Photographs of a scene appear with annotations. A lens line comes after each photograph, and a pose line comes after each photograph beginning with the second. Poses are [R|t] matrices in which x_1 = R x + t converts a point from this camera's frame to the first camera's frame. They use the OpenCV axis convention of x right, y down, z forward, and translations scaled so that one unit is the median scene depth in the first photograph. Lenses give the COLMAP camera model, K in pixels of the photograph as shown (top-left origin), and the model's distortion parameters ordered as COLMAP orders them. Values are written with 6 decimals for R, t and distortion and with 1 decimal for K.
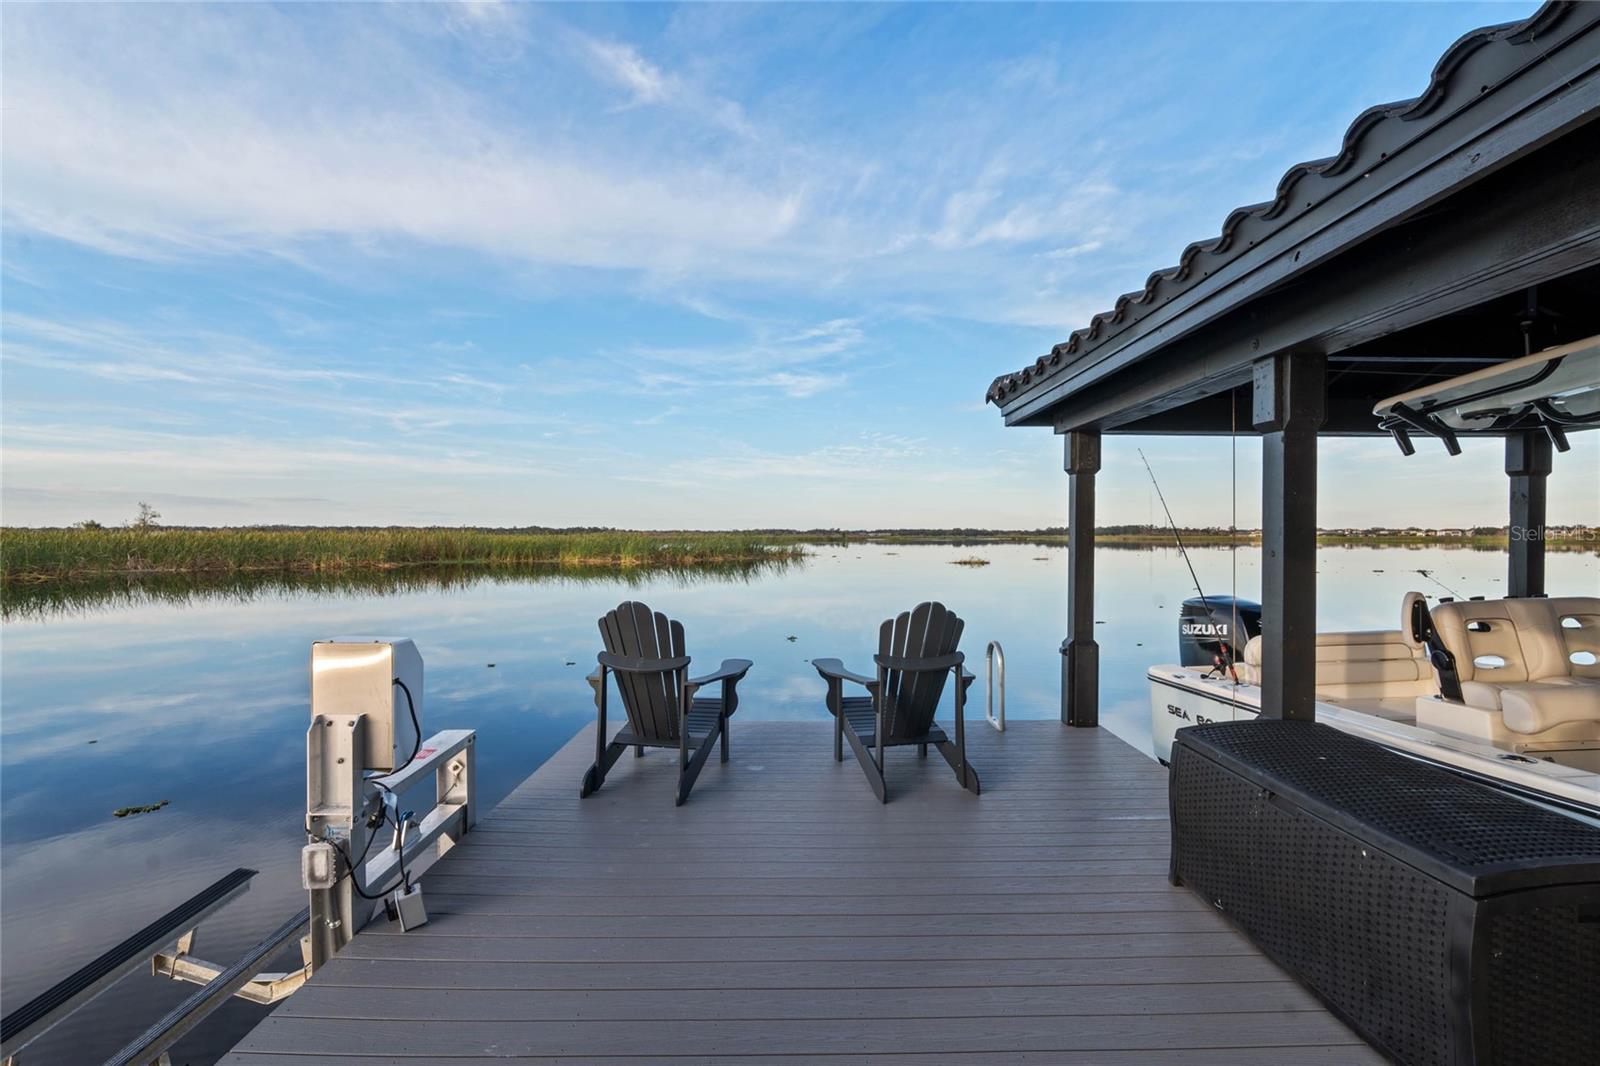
lens RADIAL K [[744.6, 0, 781.6], [0, 744.6, 531.1], [0, 0, 1]] dist [0.047645, 0.000060]
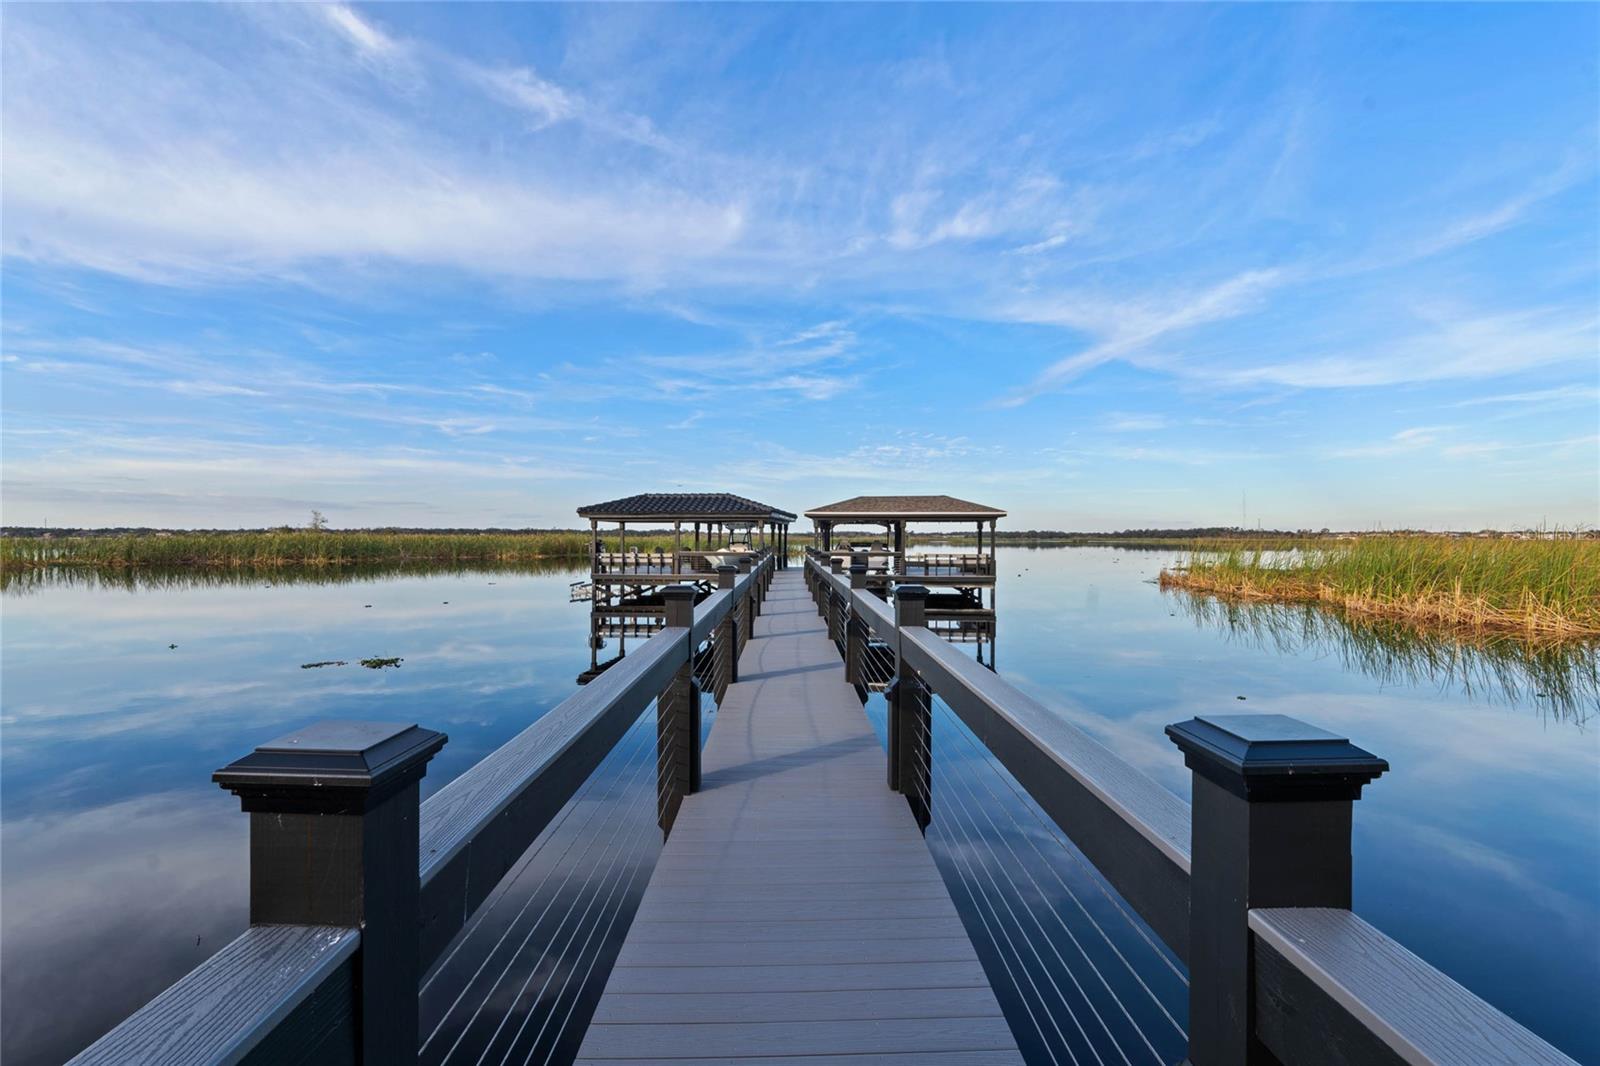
lens RADIAL K [[744.6, 0, 781.6], [0, 744.6, 531.1], [0, 0, 1]] dist [0.047645, 0.000060]
pose [[0.994668, 0.000142, -0.103131, 0.116376], [-0.000454, 0.999995, -0.003004, 0.000583], [0.103130, 0.003035, 0.994663, -0.003383]]
